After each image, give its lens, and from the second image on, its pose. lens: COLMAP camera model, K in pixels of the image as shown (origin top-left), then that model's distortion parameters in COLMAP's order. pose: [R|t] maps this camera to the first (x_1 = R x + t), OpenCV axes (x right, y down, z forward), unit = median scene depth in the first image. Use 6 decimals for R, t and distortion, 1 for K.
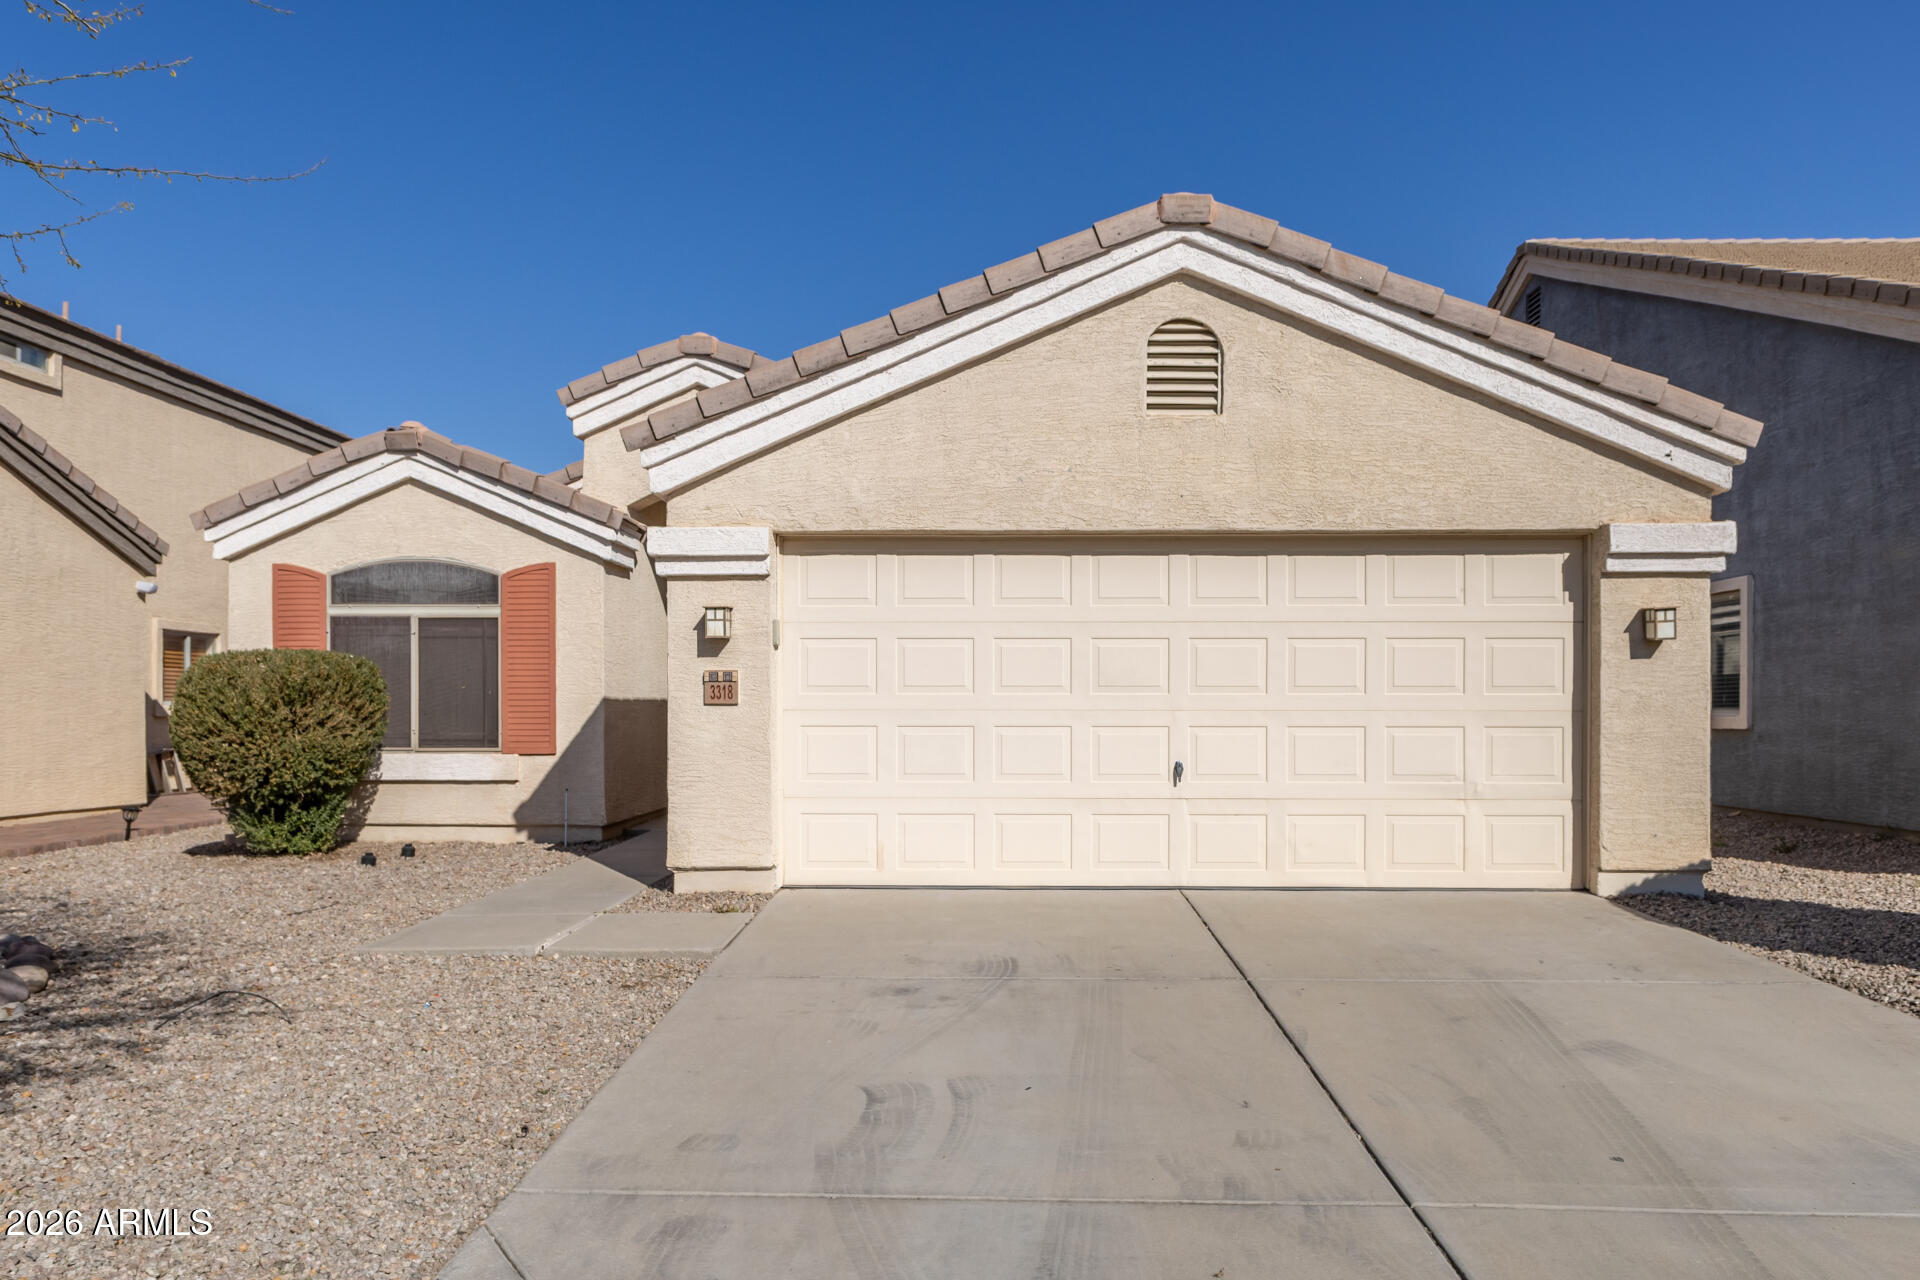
lens RADIAL K [[1264.0, 0, 962.8], [0, 1264.0, 718.8], [0, 0, 1]] dist [-0.007363, 0.004327]
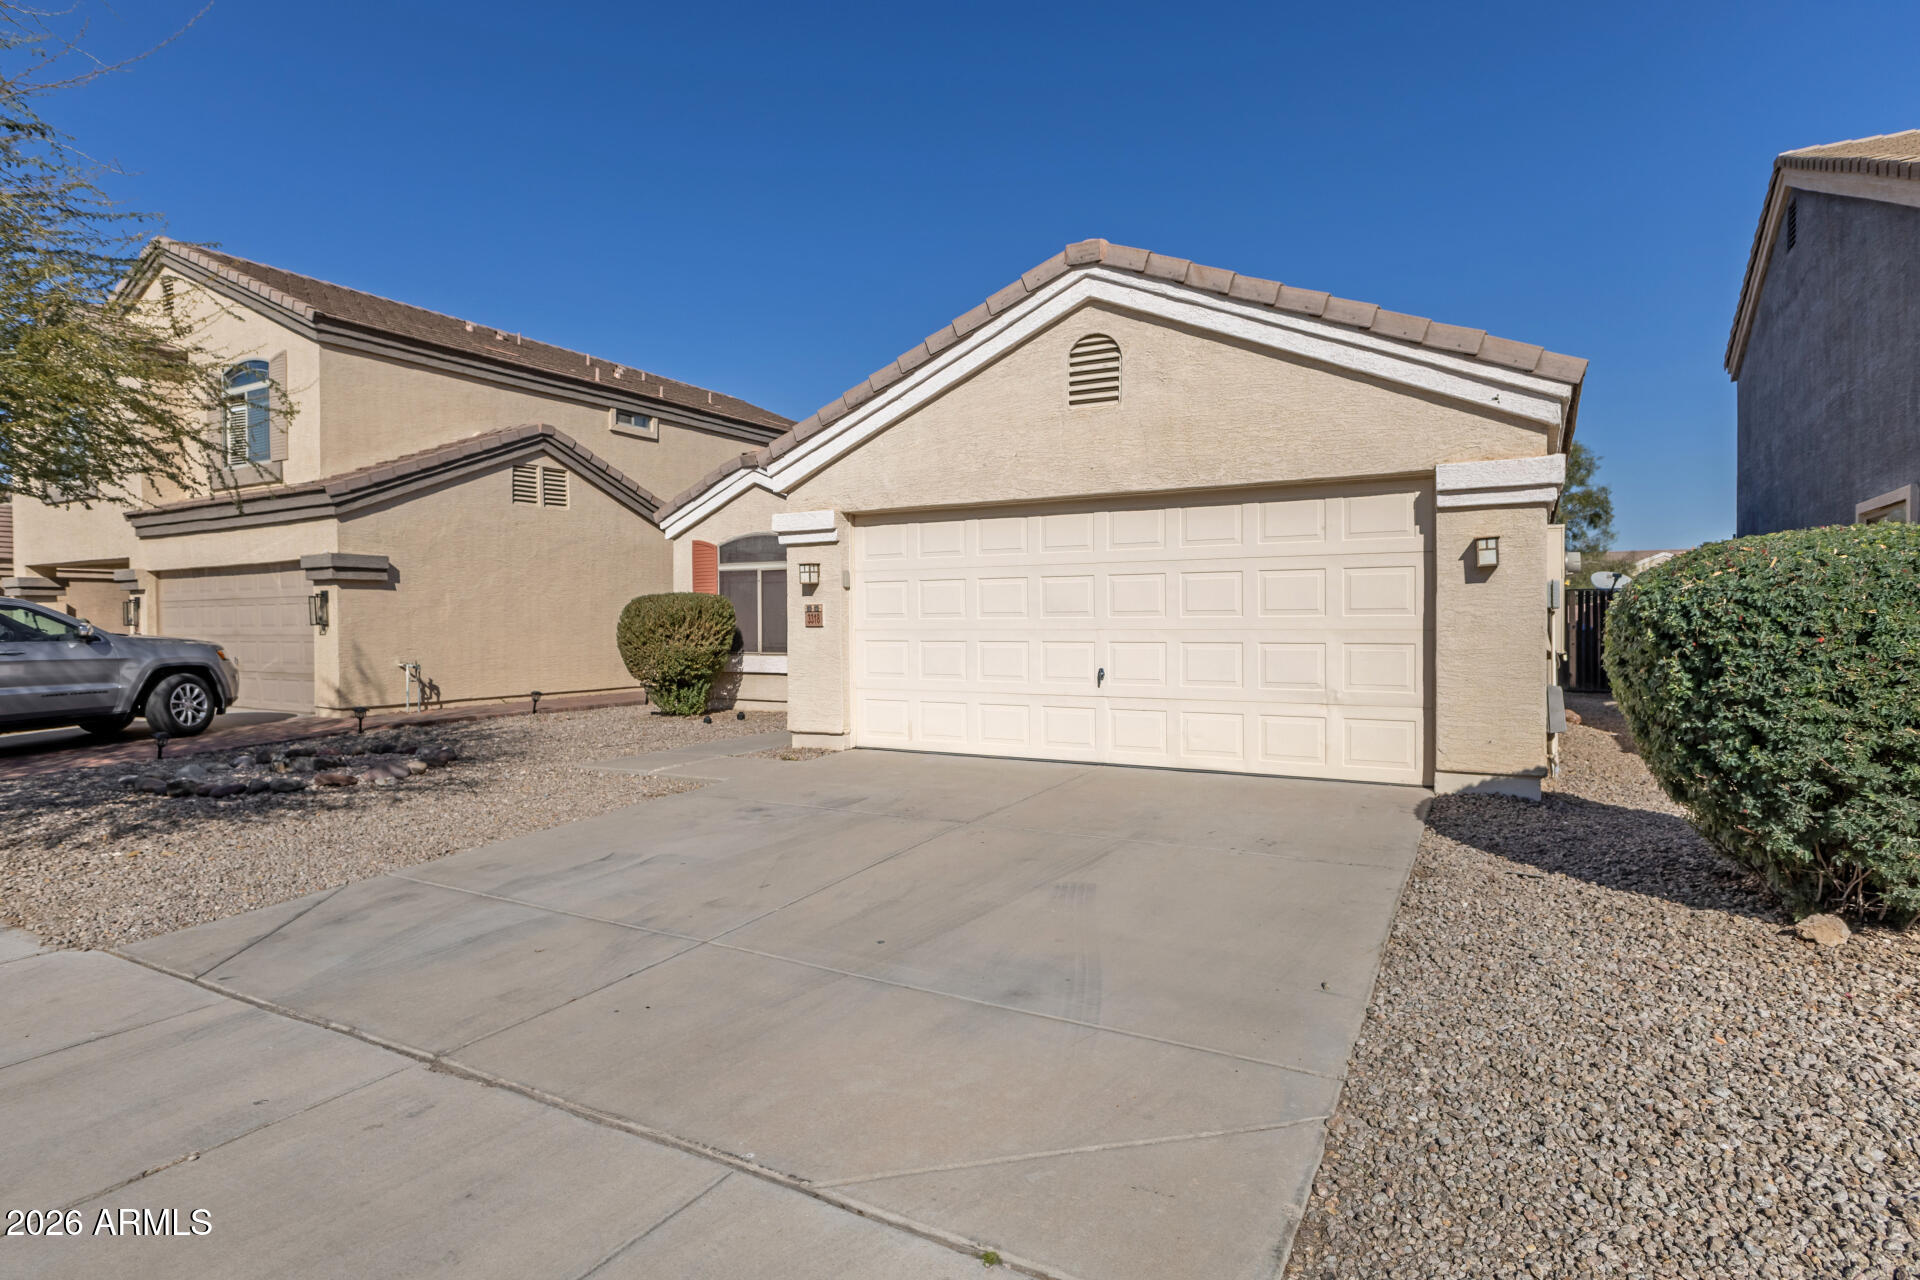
lens RADIAL K [[991.9, 0, 961.2], [0, 991.9, 637.5], [0, 0, 1]] dist [-0.003911, -0.001906]
pose [[0.886199, 0.002422, -0.463299, 0.525647], [0.000765, 0.999977, 0.006692, -0.005617], [0.463305, -0.006285, 0.886177, 0.012101]]
